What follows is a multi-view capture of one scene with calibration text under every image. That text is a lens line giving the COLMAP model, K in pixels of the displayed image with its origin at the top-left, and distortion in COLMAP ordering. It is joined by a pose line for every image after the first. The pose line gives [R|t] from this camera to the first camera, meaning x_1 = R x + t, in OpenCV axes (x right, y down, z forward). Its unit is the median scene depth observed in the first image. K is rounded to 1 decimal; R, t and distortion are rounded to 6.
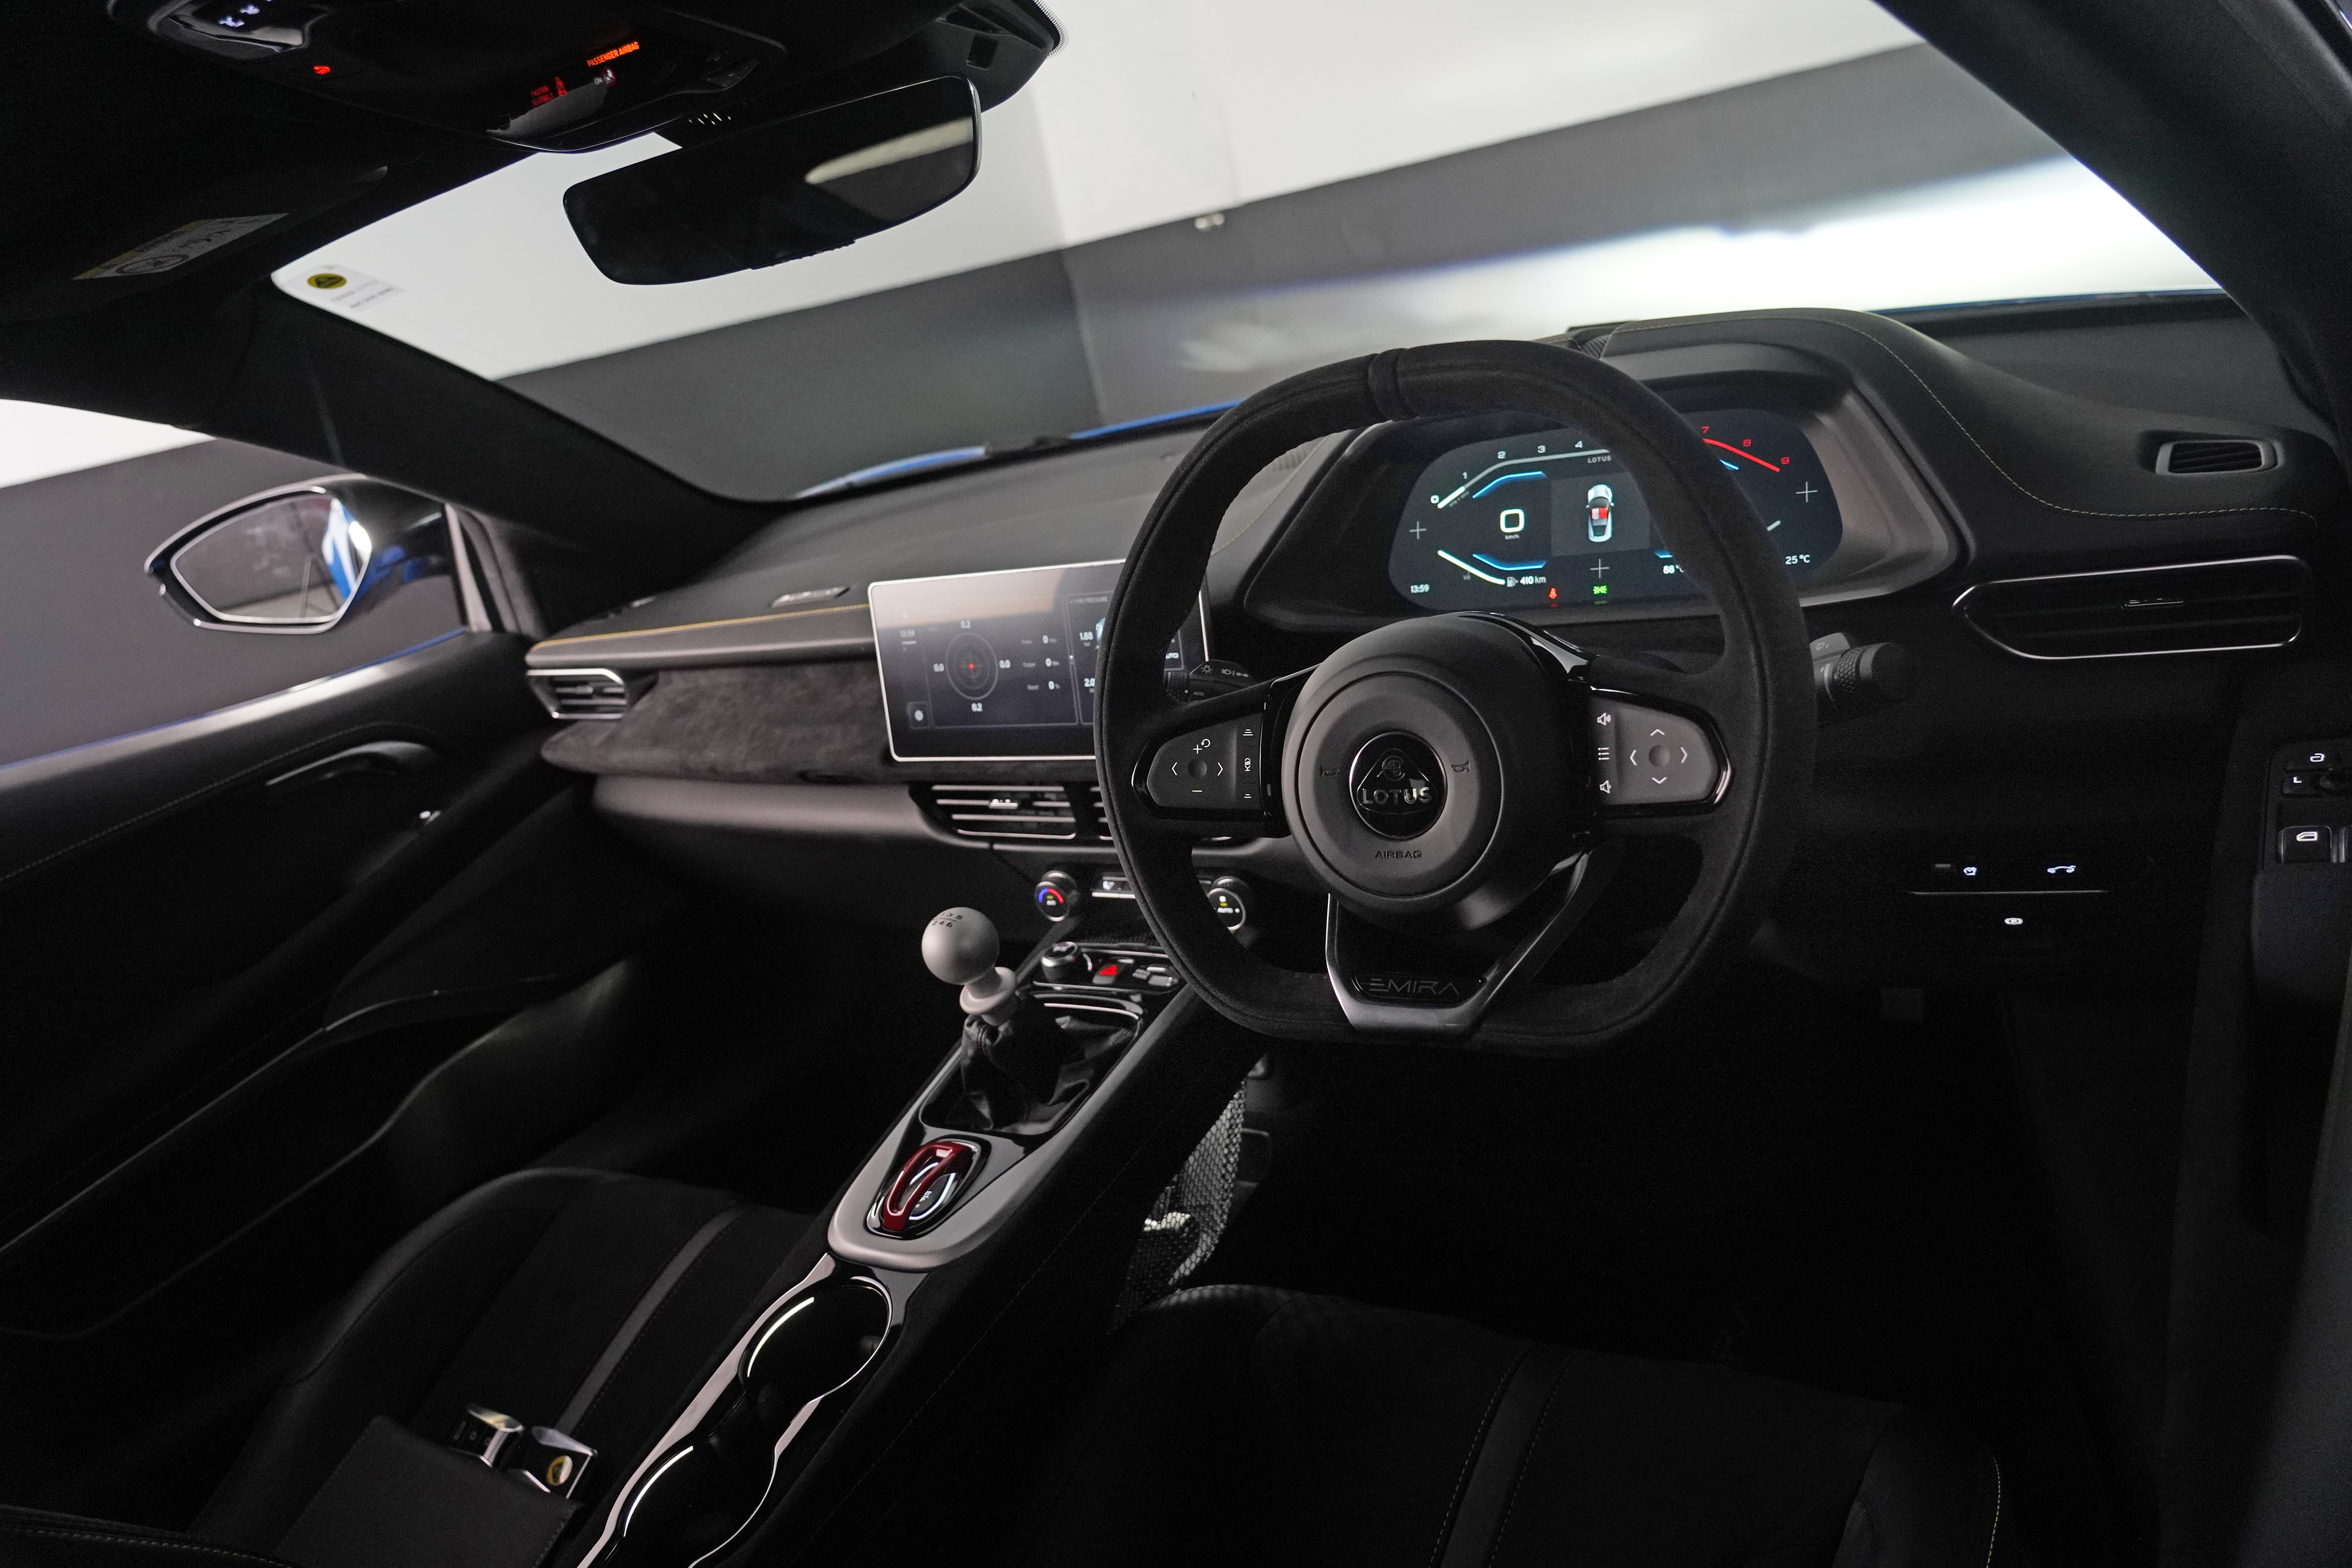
lens RADIAL K [[1681.7, 0, 1176.0], [0, 1681.7, 784.0], [0, 0, 1]] dist [-0.005461, -0.003425]
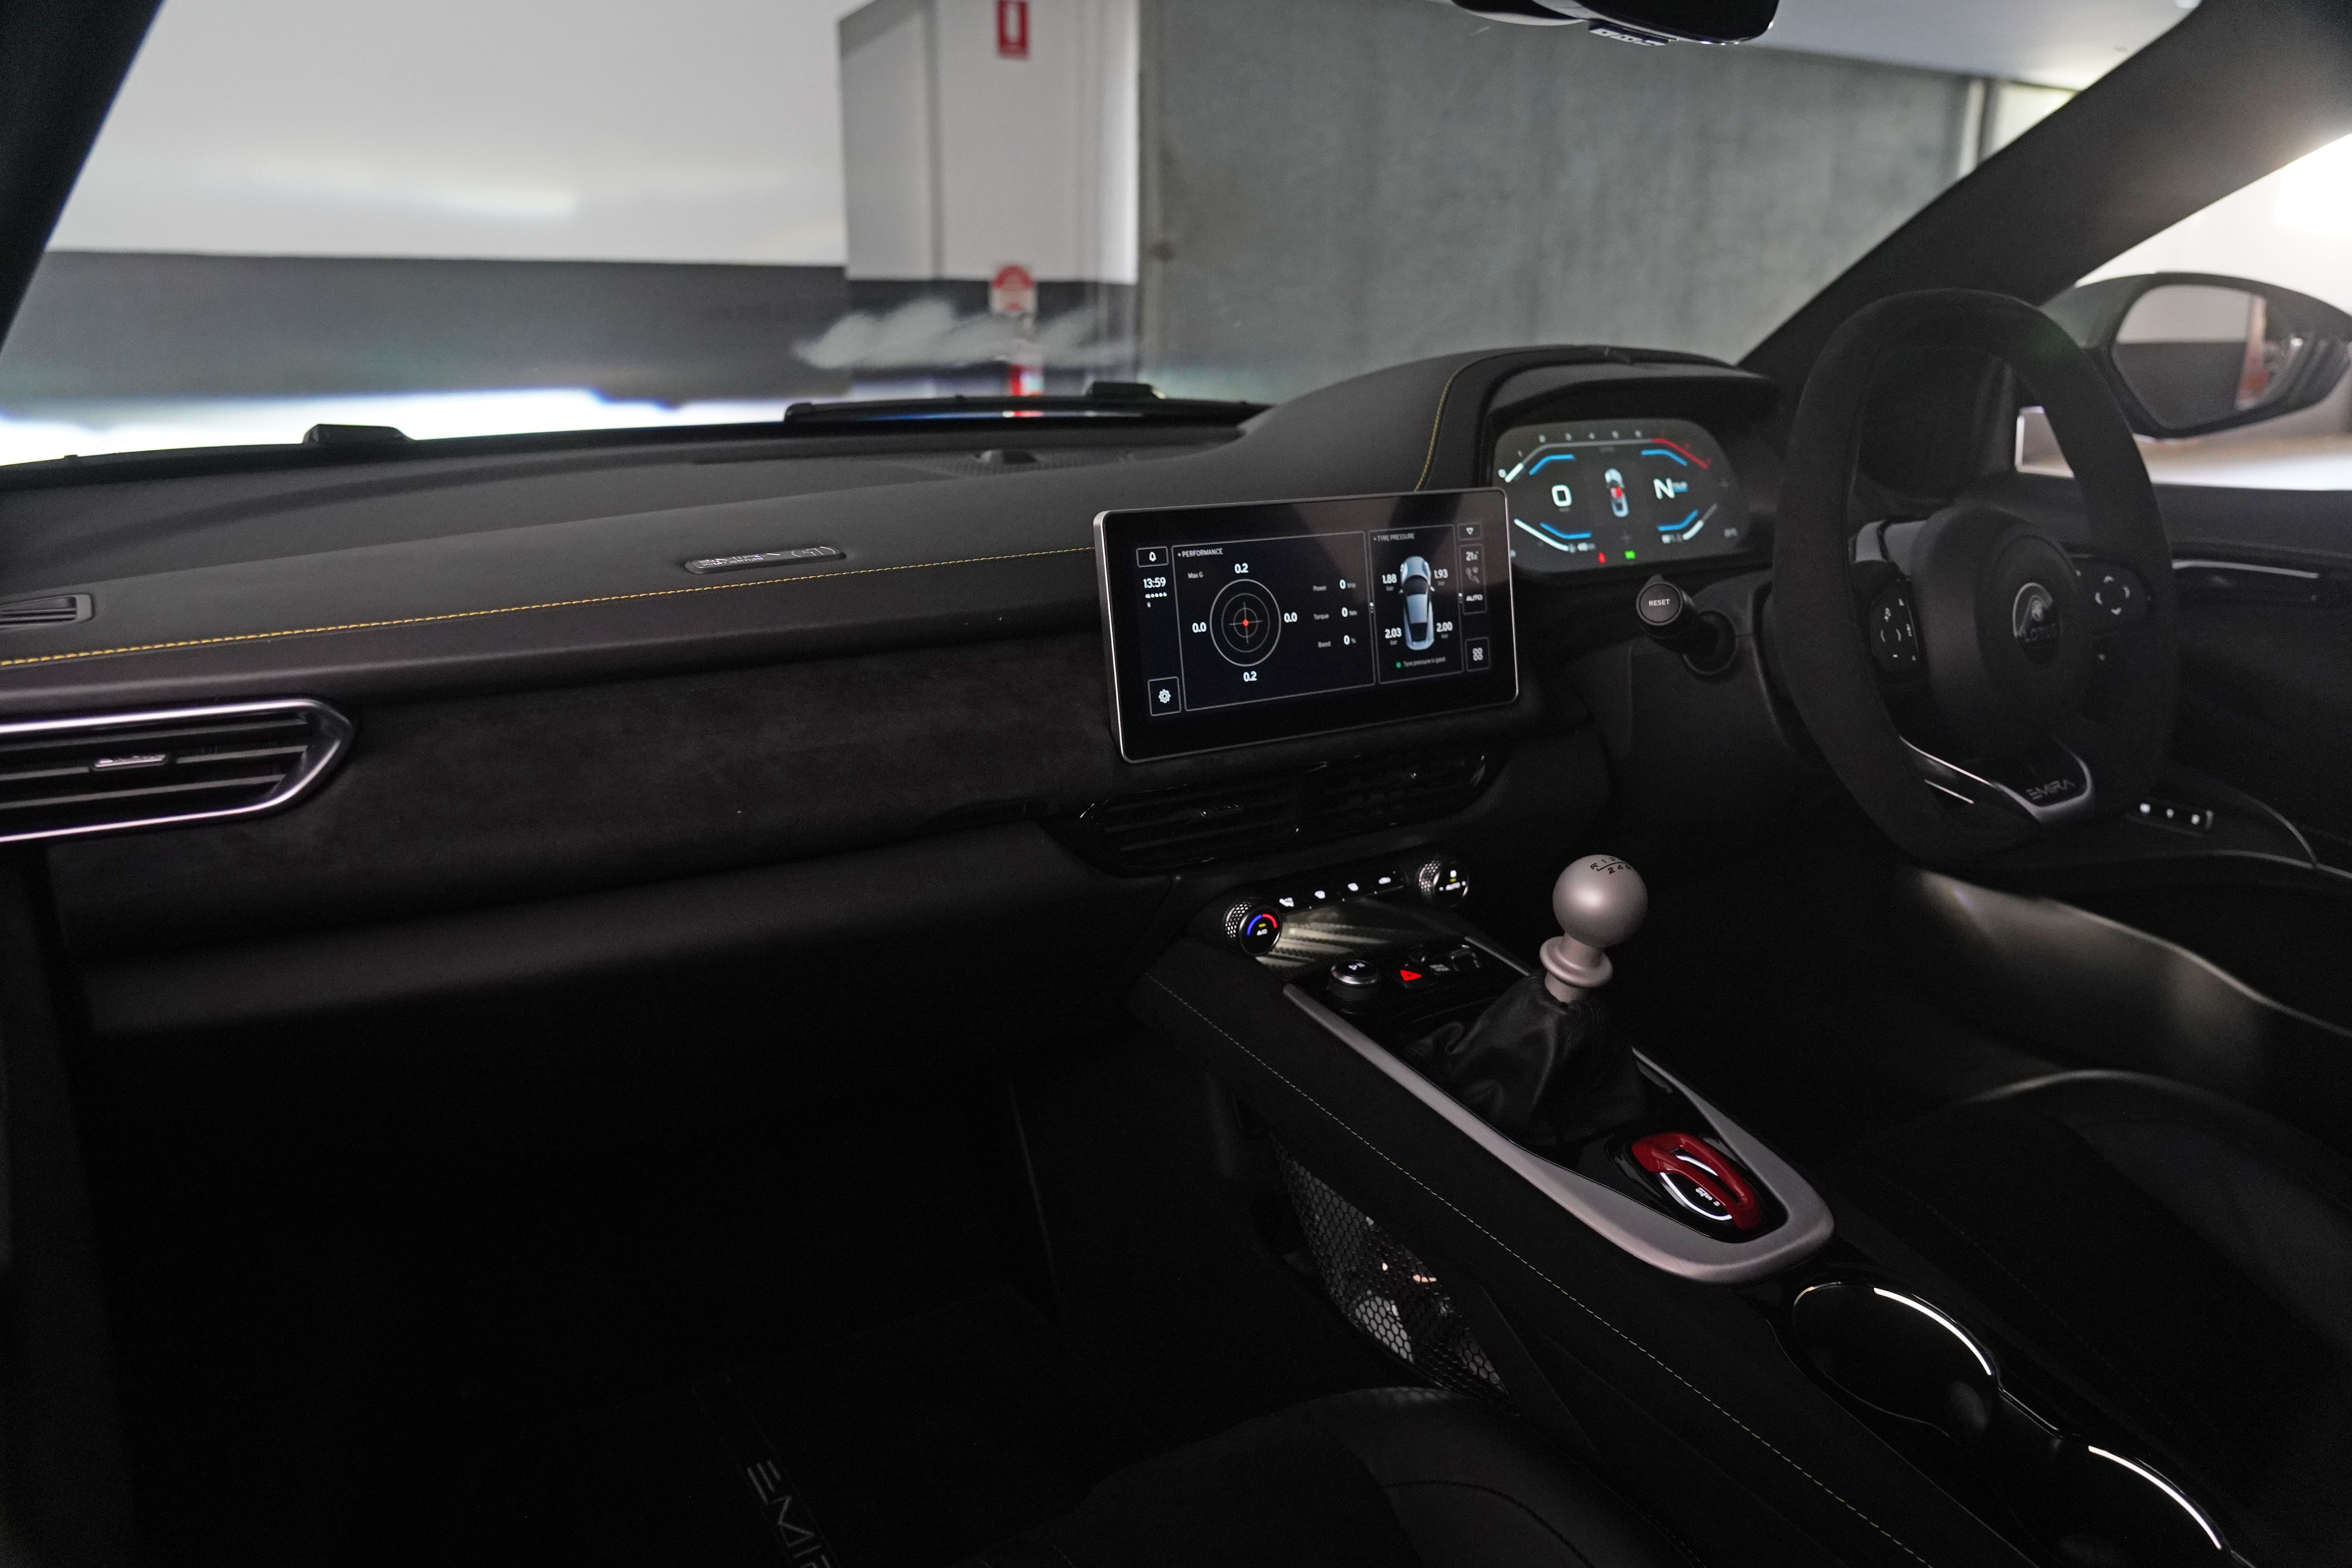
lens RADIAL K [[1584.8, 0, 1138.7], [0, 1584.8, 785.3], [0, 0, 1]] dist [-0.004370, -0.004372]
pose [[0.425941, -0.038171, 0.903945, -0.886022], [0.192411, 0.980076, -0.049279, 0.032409], [-0.884054, 0.194919, 0.424799, 0.826772]]
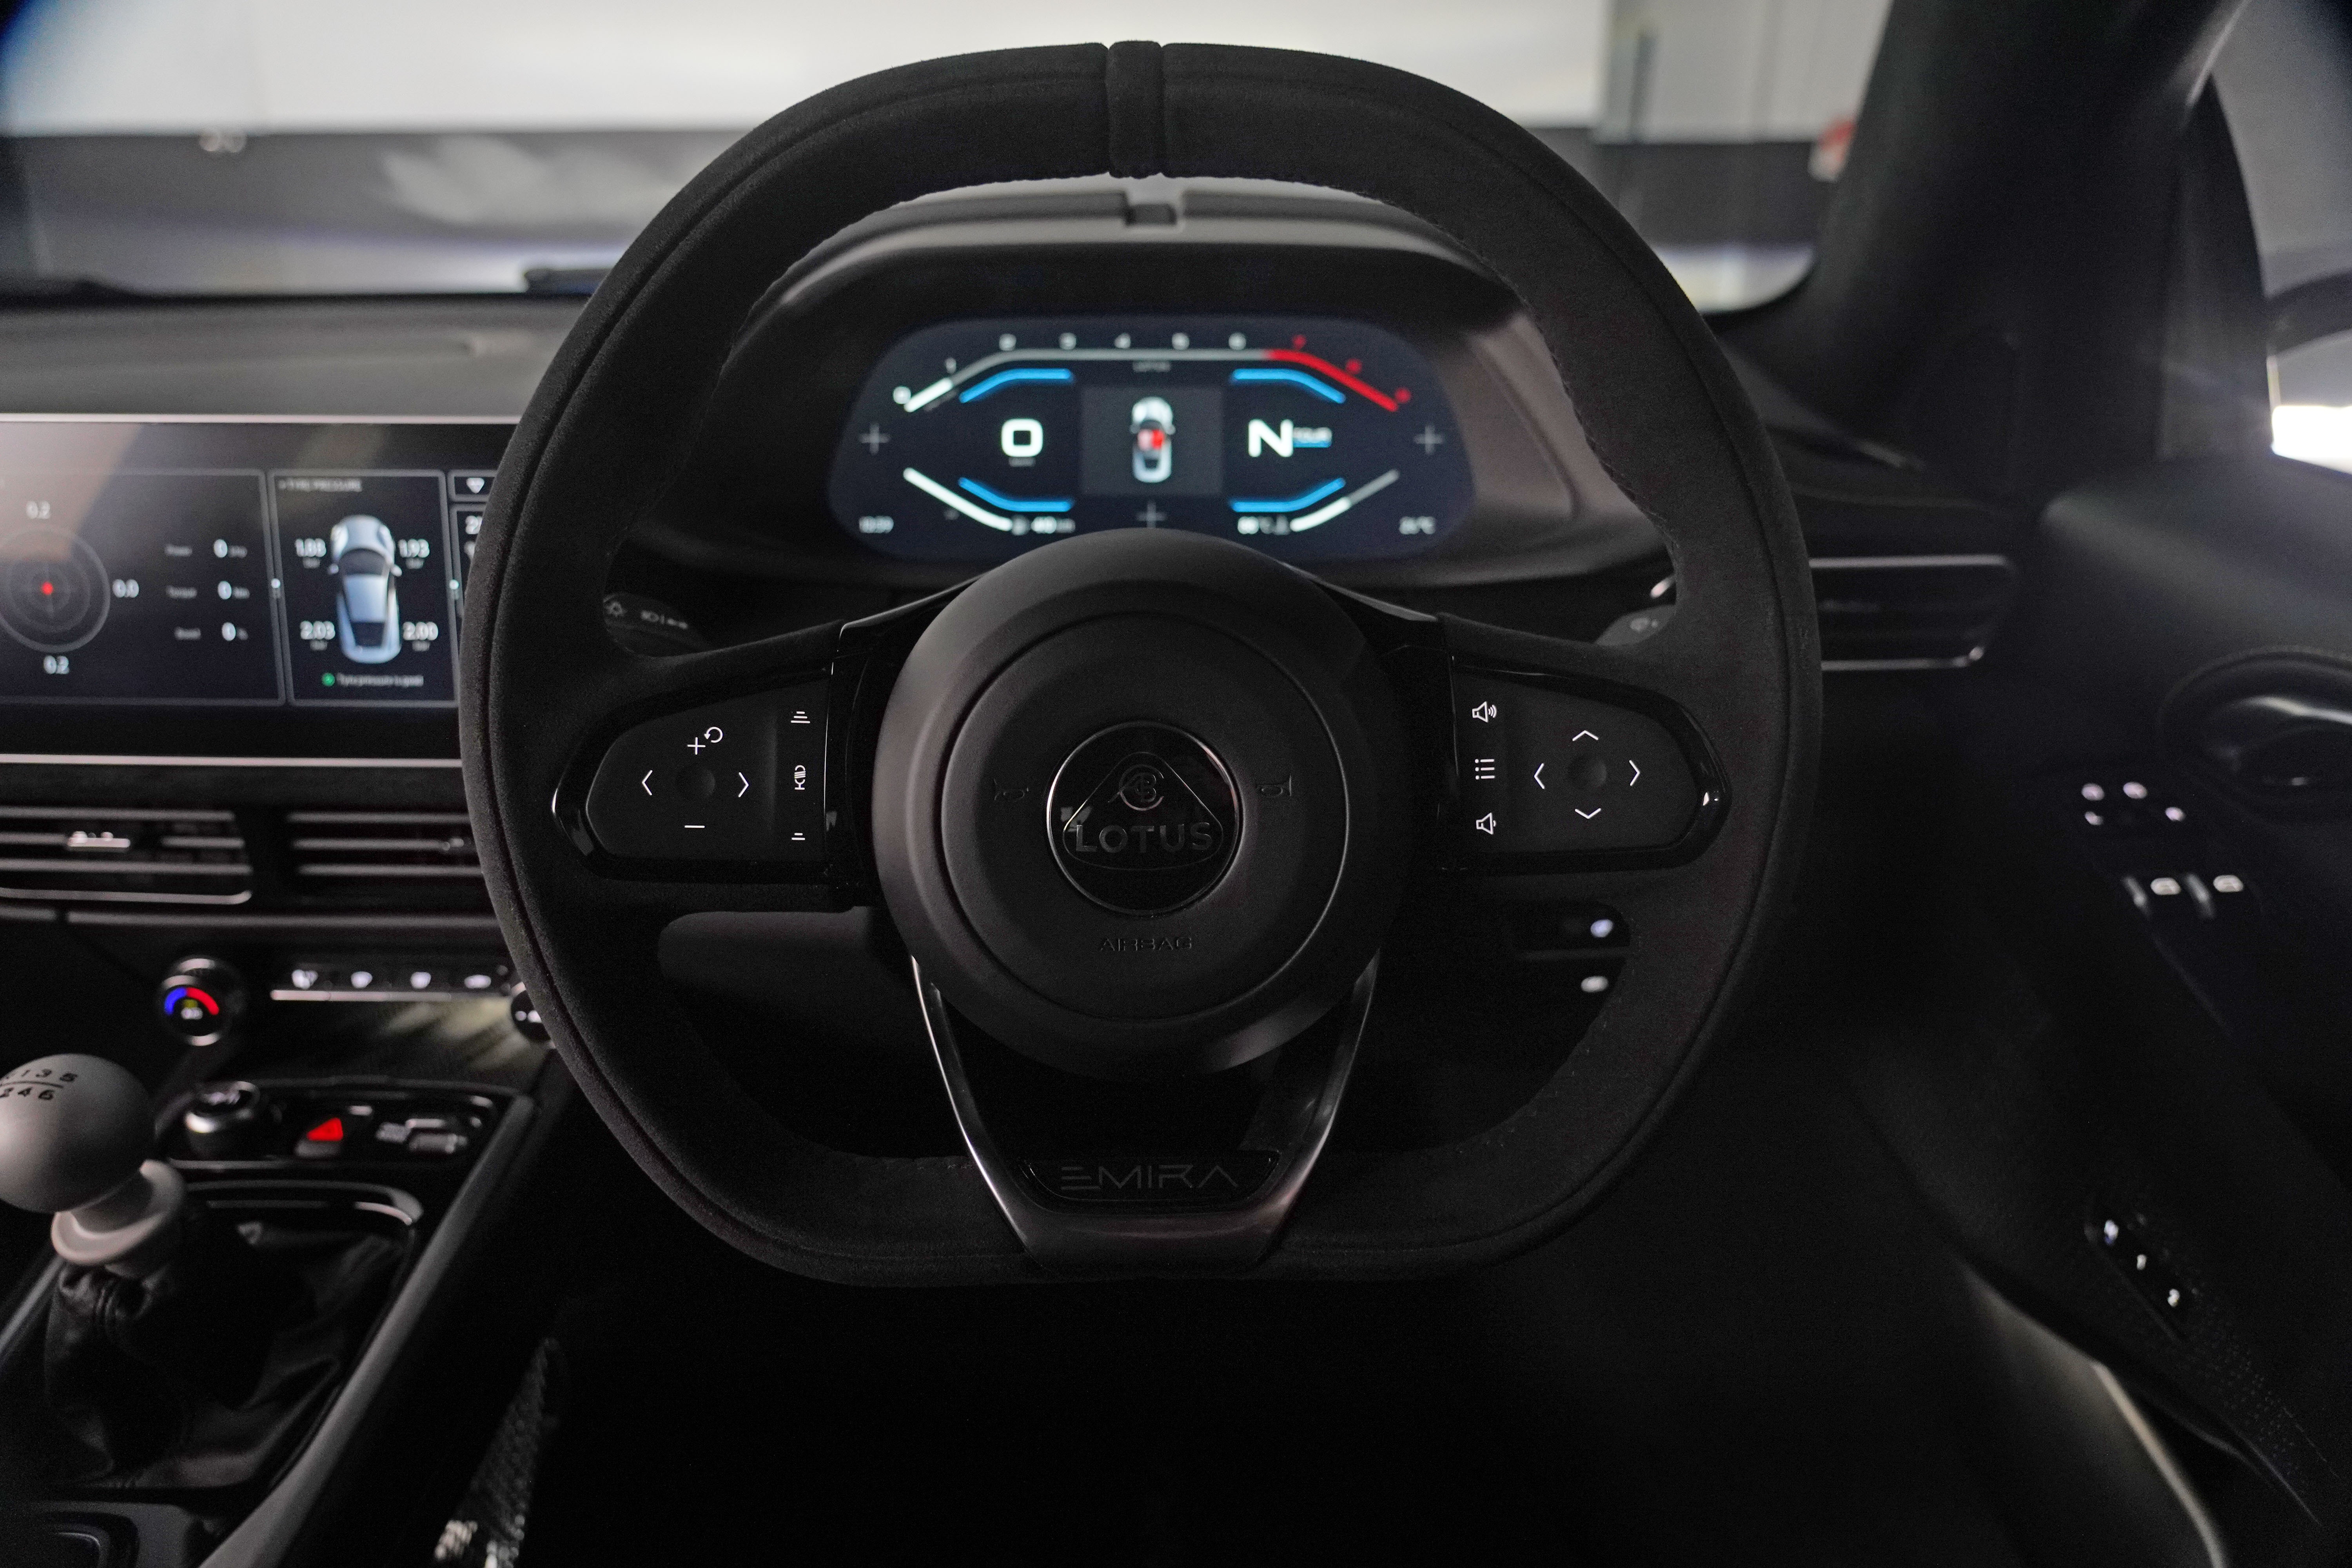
lens RADIAL K [[1584.9, 0, 1138.7], [0, 1584.9, 785.3], [0, 0, 1]] dist [-0.004370, -0.004372]
pose [[0.836676, 0.018798, 0.547375, -0.115754], [-0.009306, 0.999754, -0.020110, 0.000107], [-0.547619, 0.011731, 0.836646, 0.420330]]
